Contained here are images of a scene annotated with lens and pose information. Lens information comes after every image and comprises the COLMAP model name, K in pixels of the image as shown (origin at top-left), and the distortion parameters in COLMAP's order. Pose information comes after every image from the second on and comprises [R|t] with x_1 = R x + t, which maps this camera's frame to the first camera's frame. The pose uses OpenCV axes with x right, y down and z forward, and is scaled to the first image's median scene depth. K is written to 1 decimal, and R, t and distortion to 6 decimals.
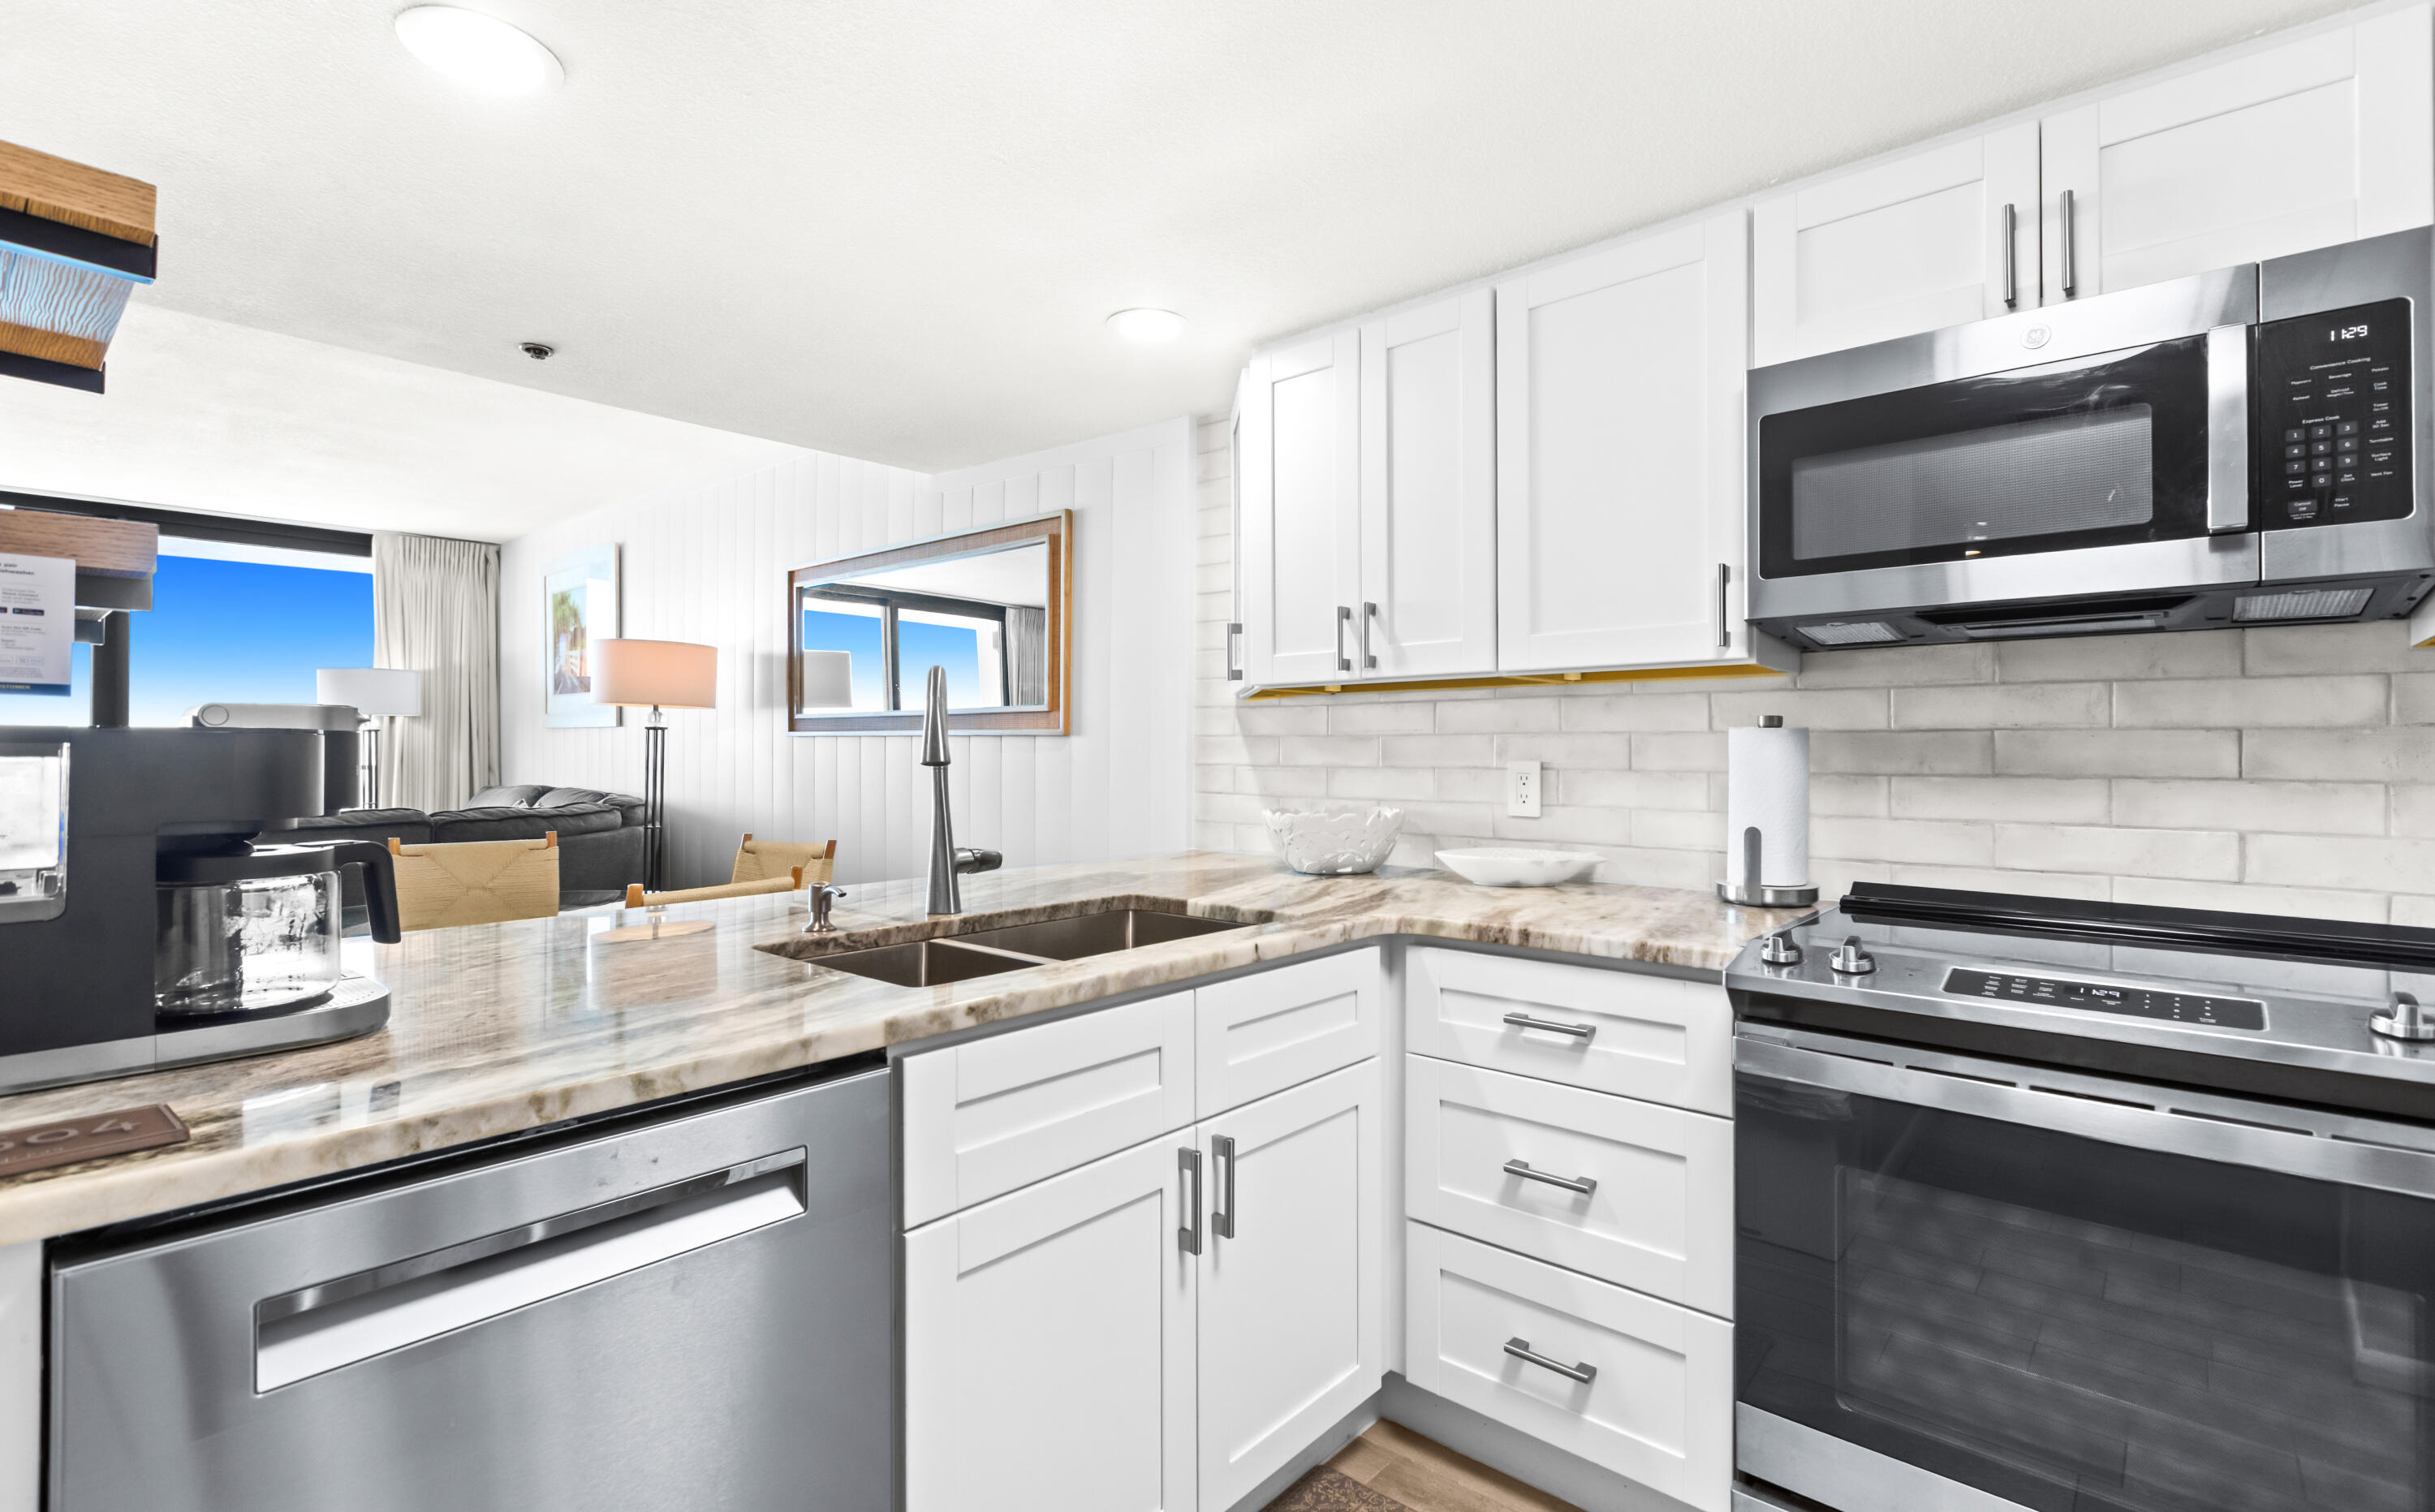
lens RADIAL K [[1121.2, 0, 1217.5], [0, 1121.2, 752.2], [0, 0, 1]] dist [-0.001899, -0.000488]
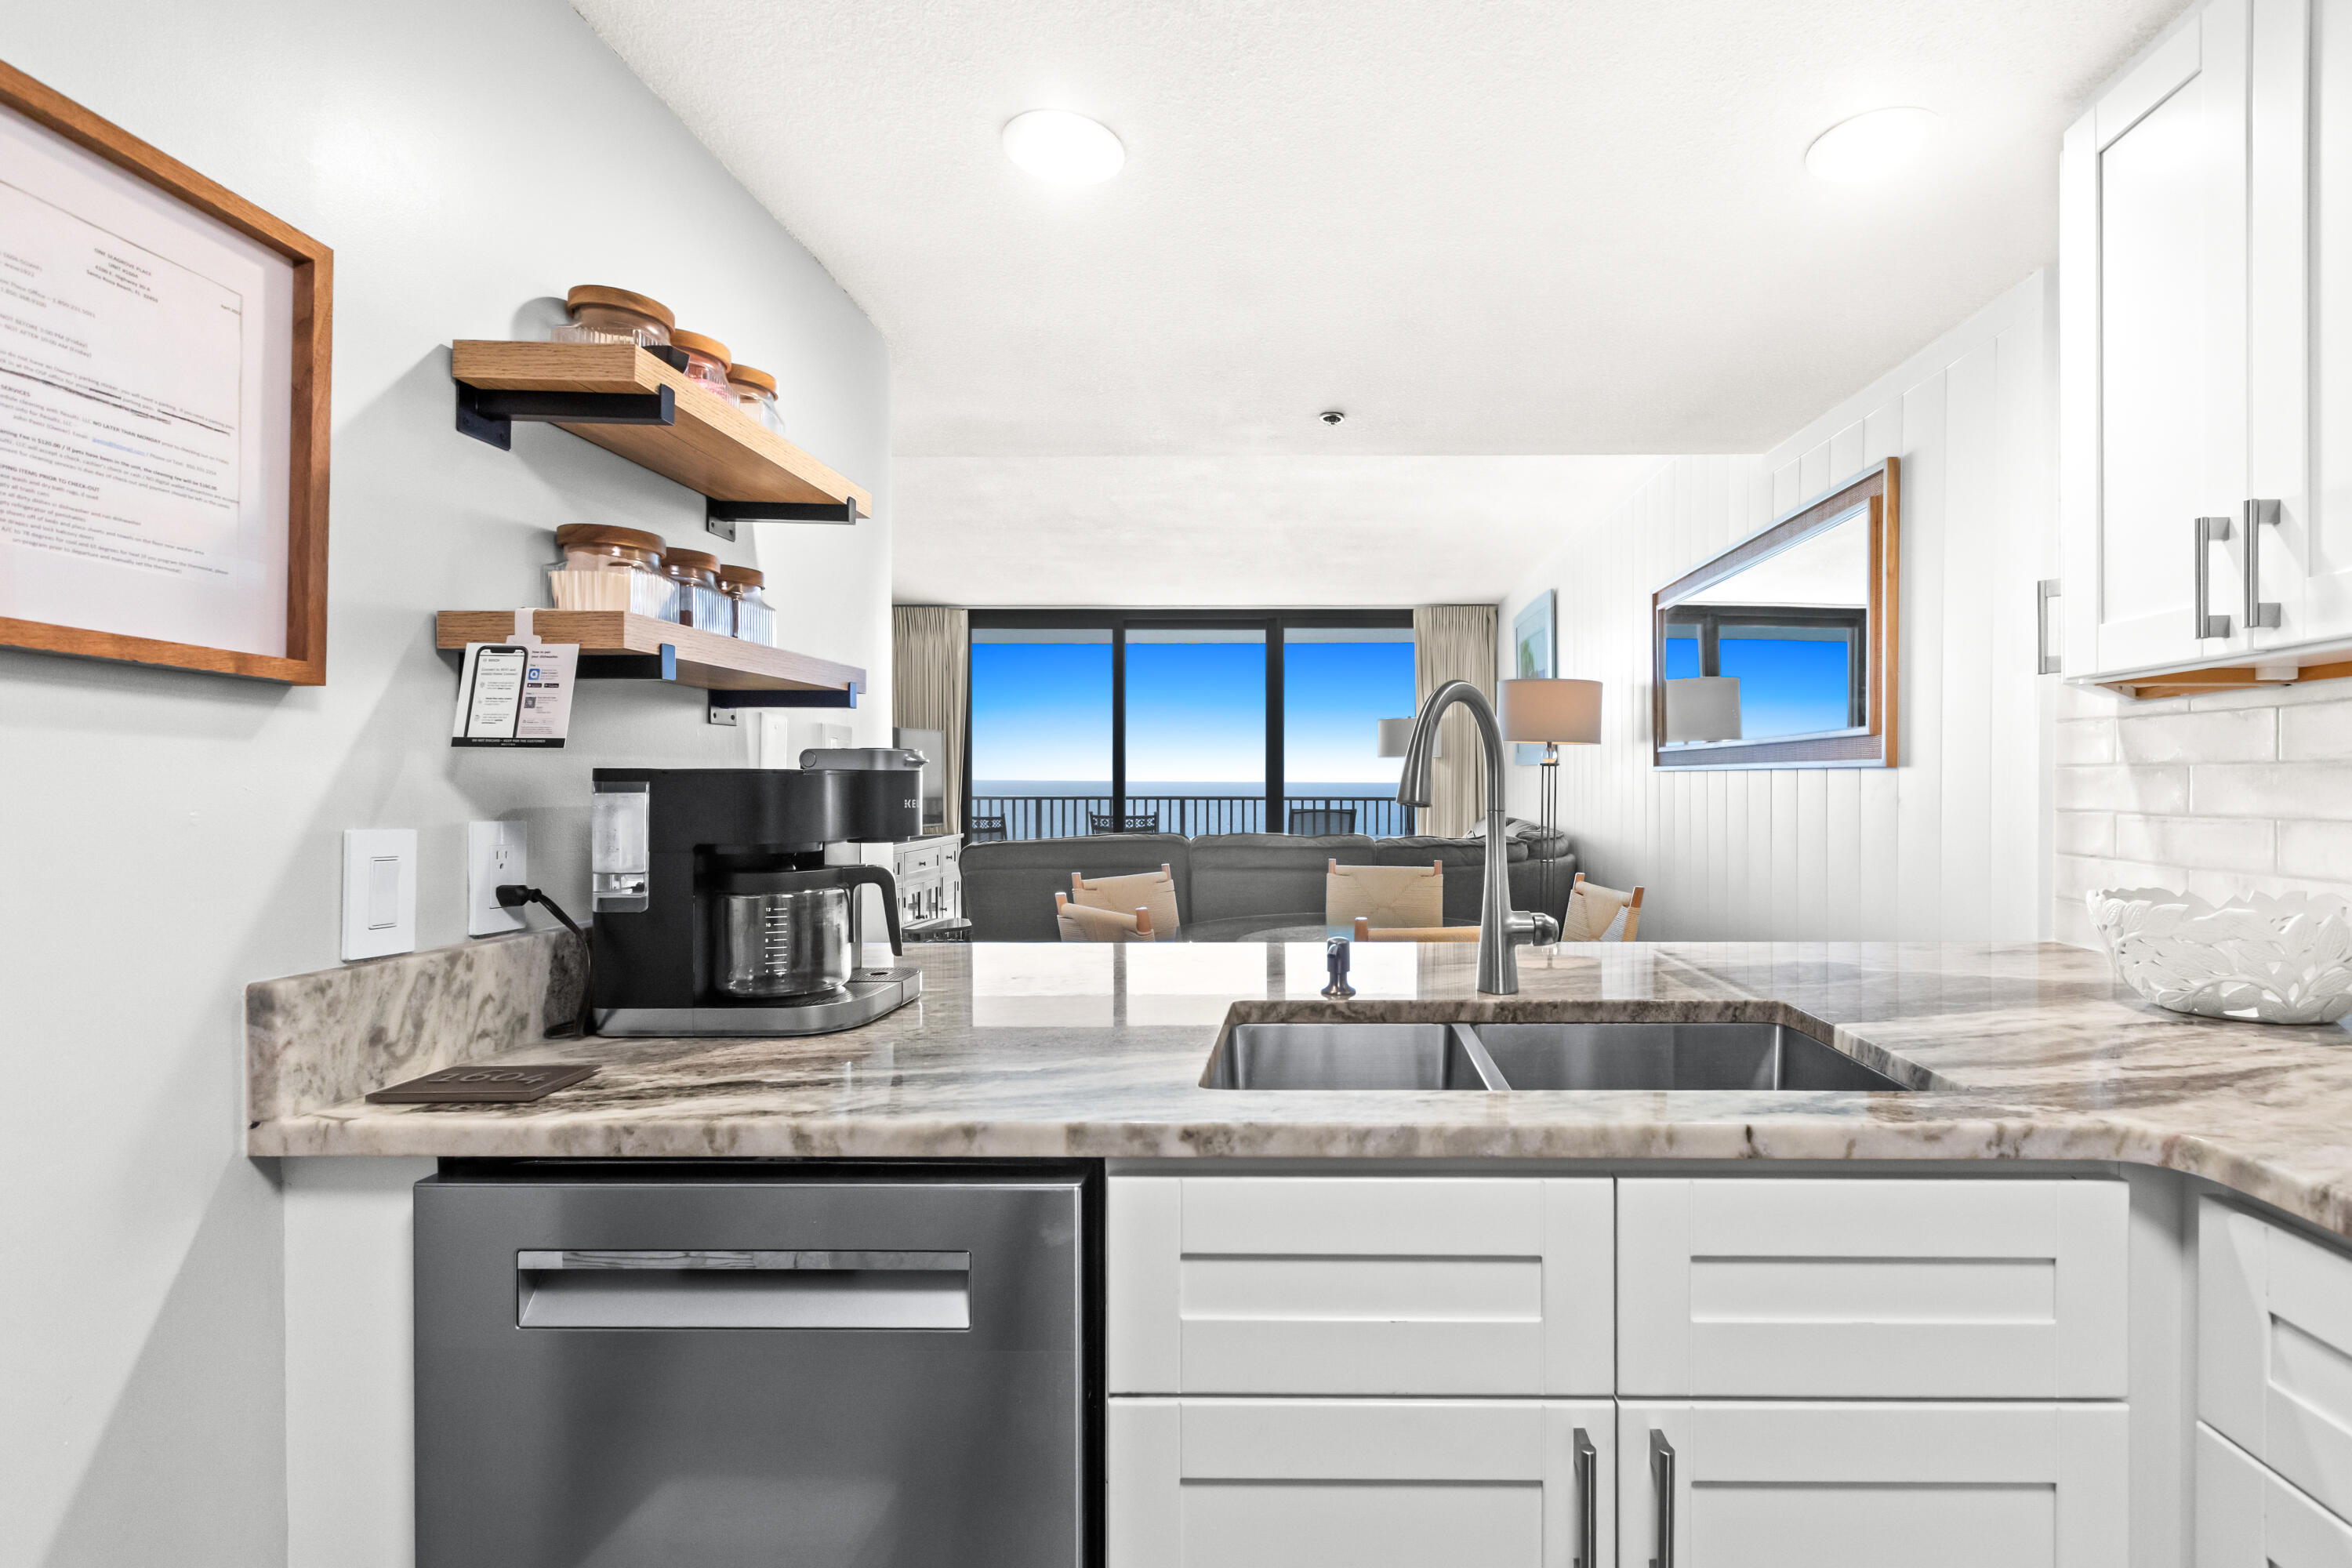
lens RADIAL K [[1126.3, 0, 1185.3], [0, 1126.3, 789.8], [0, 0, 1]] dist [0.001978, -0.000632]
pose [[0.658487, 0.002655, -0.752587, 0.200890], [-0.001767, 0.999996, 0.001982, -0.001311], [0.752590, 0.000025, 0.658490, 0.291484]]
